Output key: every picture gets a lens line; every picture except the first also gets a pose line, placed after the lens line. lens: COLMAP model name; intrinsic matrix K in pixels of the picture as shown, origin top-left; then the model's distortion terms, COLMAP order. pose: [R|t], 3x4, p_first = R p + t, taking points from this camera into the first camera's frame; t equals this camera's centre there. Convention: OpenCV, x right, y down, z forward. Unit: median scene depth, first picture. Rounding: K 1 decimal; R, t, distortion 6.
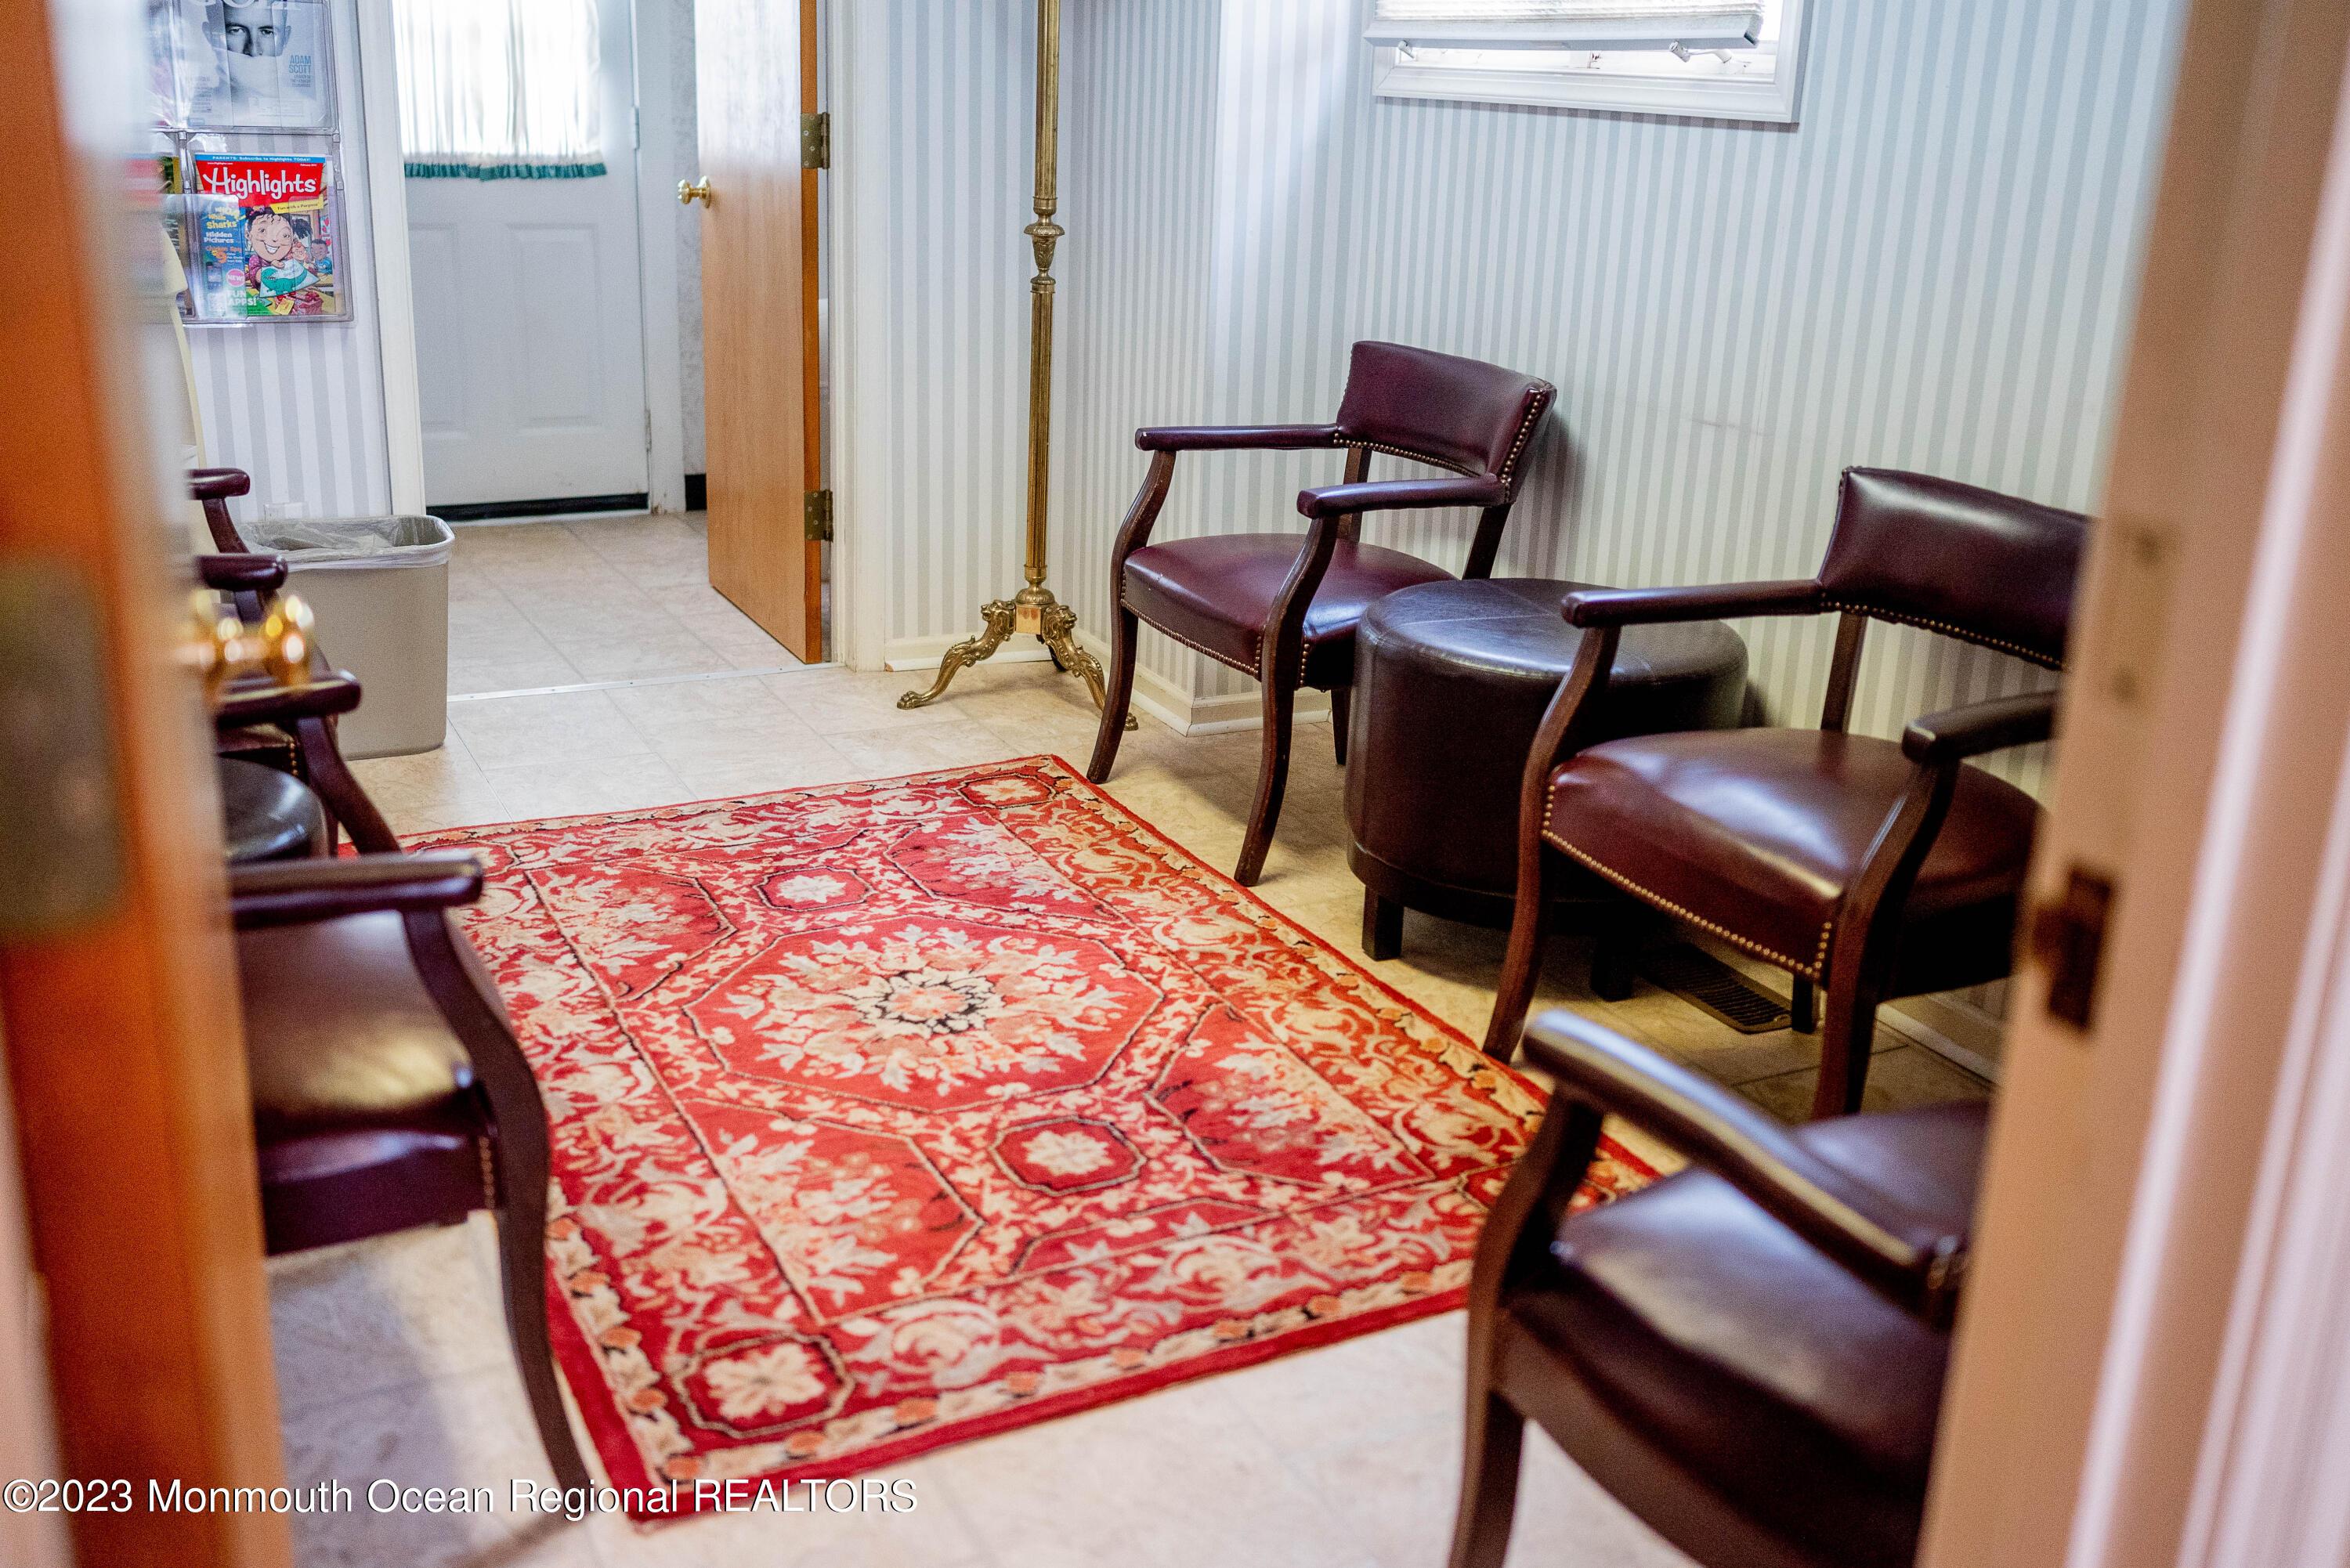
lens RADIAL K [[2226.4, 0, 1159.7], [0, 2226.4, 770.9], [0, 0, 1]] dist [-0.002860, 0.000000]
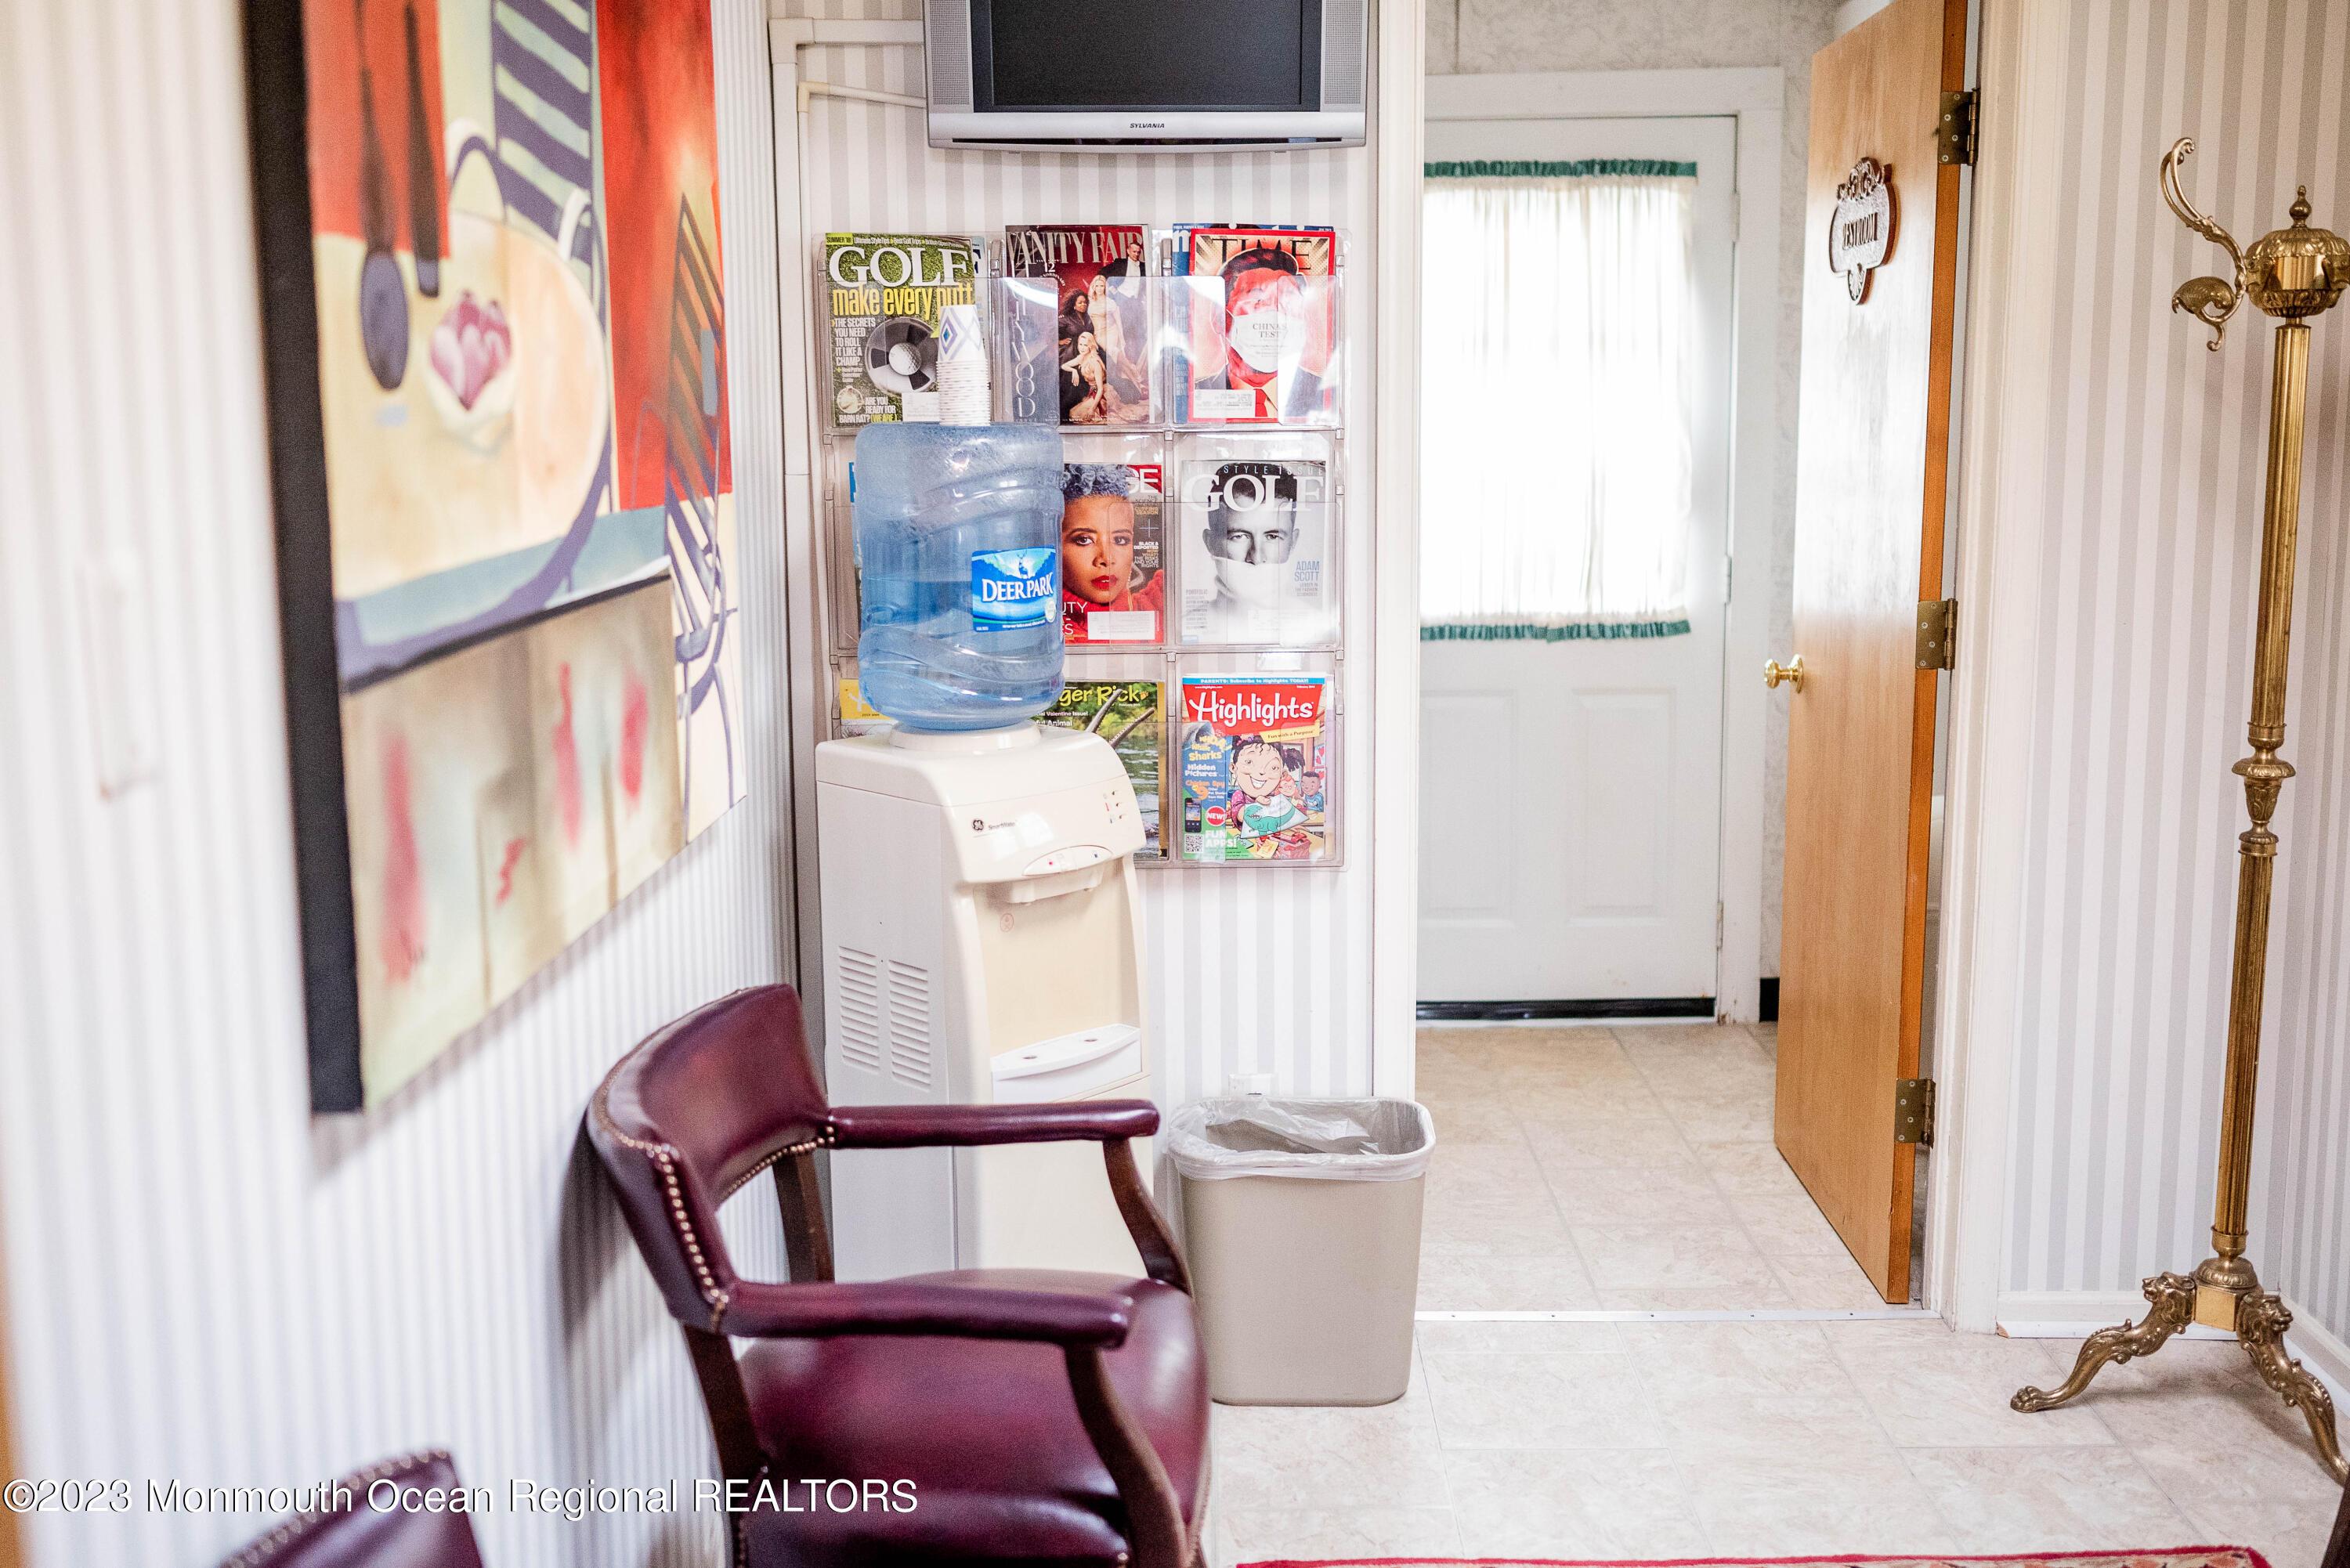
lens RADIAL K [[2226.4, 0, 1194.8], [0, 2226.4, 772.7], [0, 0, 1]] dist [-0.002860, 0.000000]
pose [[0.887860, 0.028613, -0.459224, -0.027384], [-0.097549, 0.987082, -0.127099, -0.113517], [0.449655, 0.157643, 0.879181, 0.214671]]
